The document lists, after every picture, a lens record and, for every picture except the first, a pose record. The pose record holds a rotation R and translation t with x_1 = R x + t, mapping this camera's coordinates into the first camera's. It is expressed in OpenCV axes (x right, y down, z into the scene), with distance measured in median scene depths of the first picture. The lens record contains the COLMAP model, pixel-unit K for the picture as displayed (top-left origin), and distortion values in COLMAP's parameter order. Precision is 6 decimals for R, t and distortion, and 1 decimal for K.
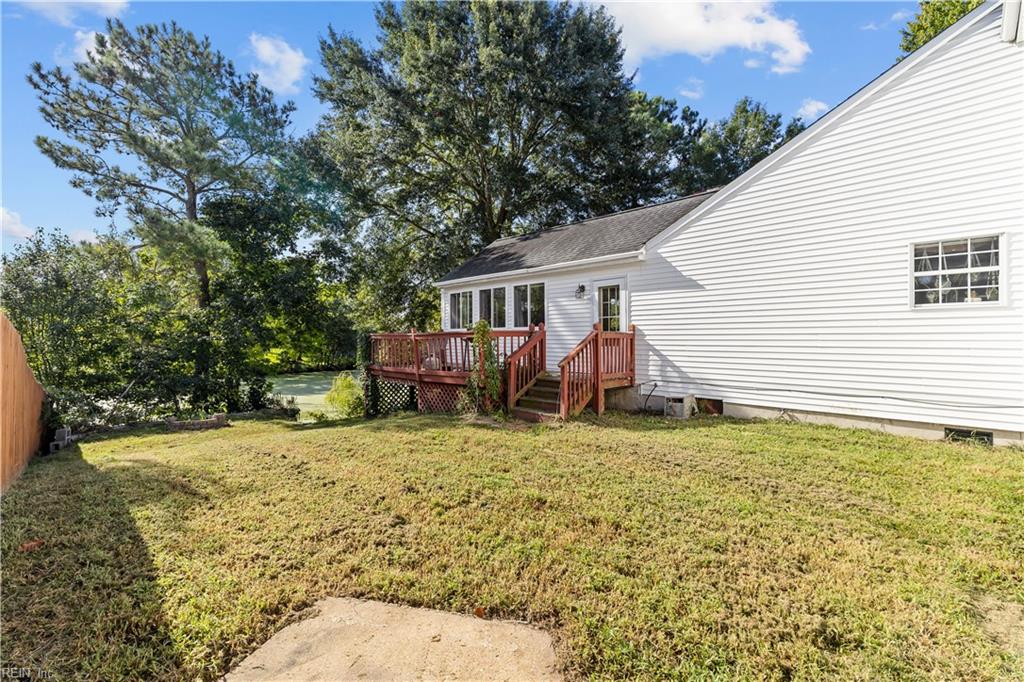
lens RADIAL K [[440.0, 0, 511.7], [0, 440.0, 340.7], [0, 0, 1]] dist [0.016892, 0.000206]
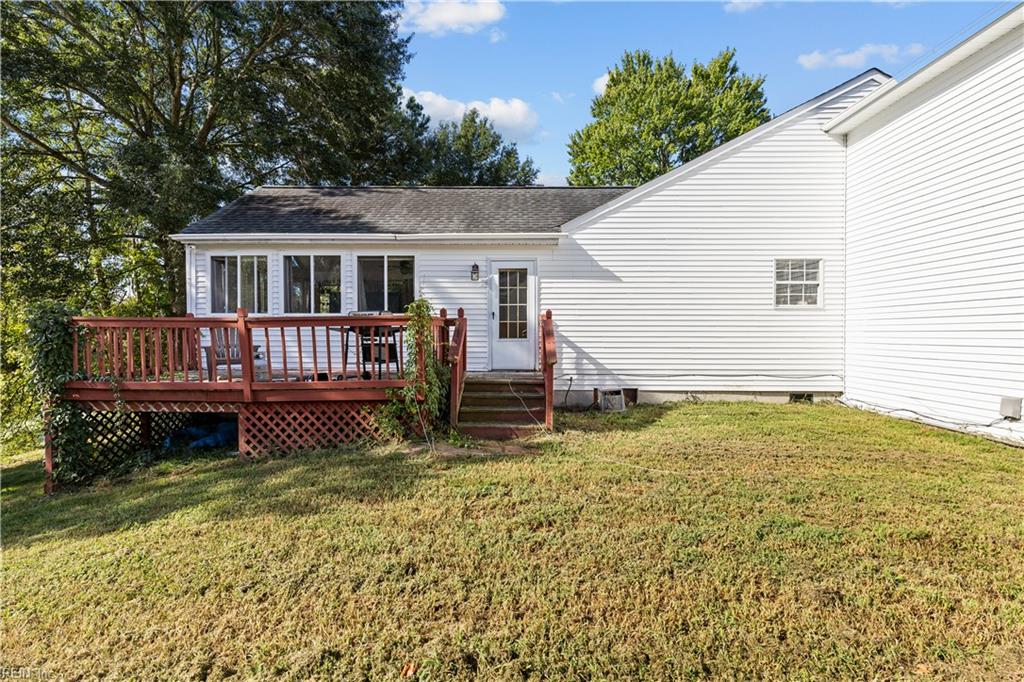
lens RADIAL K [[440.0, 0, 511.7], [0, 440.0, 338.0], [0, 0, 1]] dist [0.016892, 0.000206]
pose [[0.720435, -0.007500, 0.693482, -0.415866], [0.001198, 0.999953, 0.009570, 0.004171], [-0.693521, -0.006064, 0.720411, 0.410519]]
